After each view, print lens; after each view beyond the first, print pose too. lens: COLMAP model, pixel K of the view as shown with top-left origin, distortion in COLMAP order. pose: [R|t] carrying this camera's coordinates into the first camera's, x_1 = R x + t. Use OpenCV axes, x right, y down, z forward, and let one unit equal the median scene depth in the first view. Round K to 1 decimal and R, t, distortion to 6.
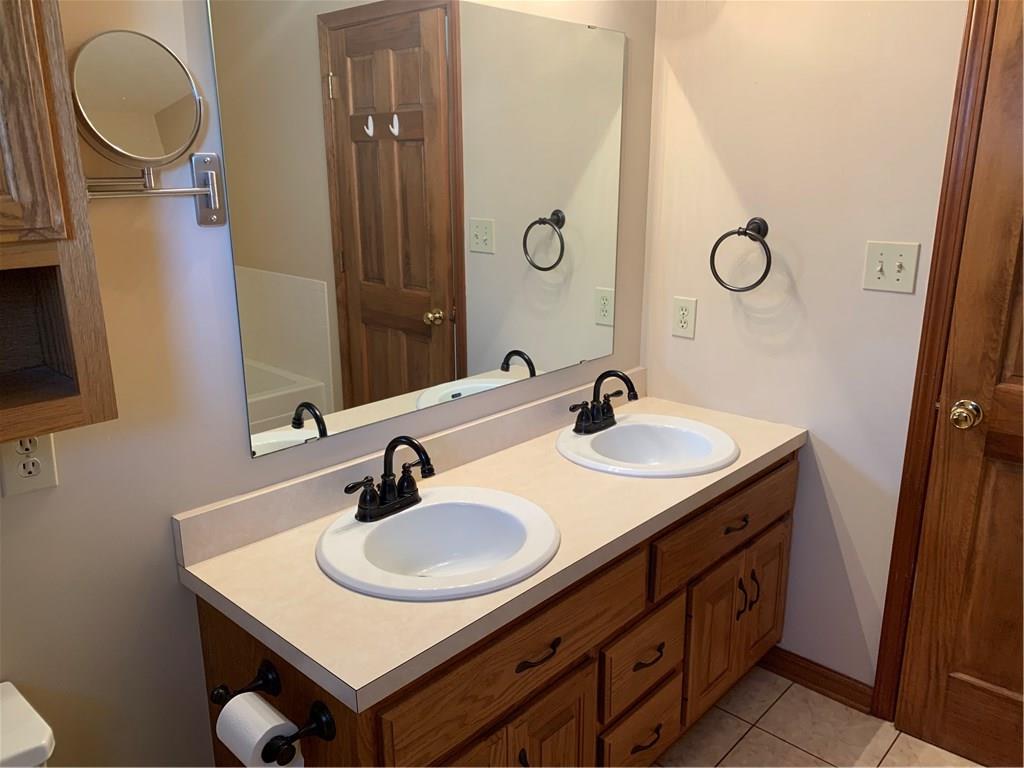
lens RADIAL K [[791.9, 0, 512.0], [0, 791.9, 384.0], [0, 0, 1]] dist [0.057101, -0.001949]
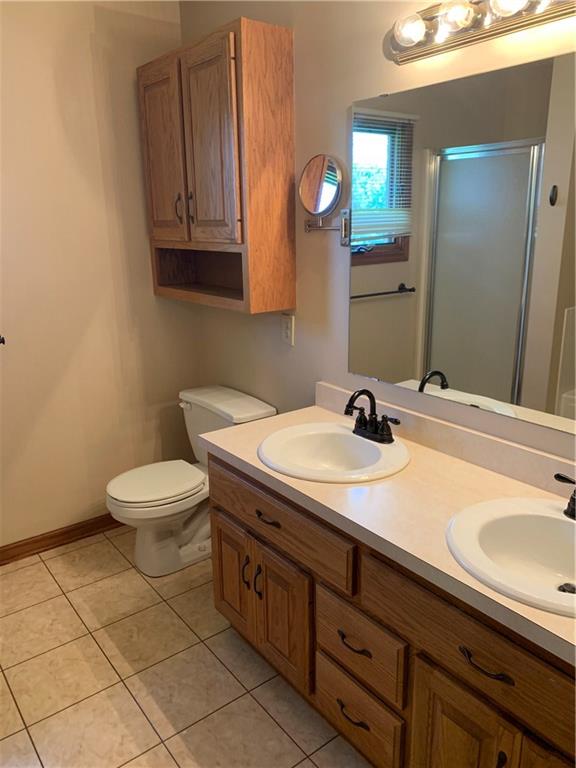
lens RADIAL K [[593.9, 0, 288.0], [0, 593.9, 384.0], [0, 0, 1]] dist [0.057101, -0.001949]
pose [[-0.171502, 0.268992, -0.947750, 0.941872], [-0.251142, 0.918284, 0.306074, -0.250714], [0.952636, 0.290512, -0.089933, 0.915213]]
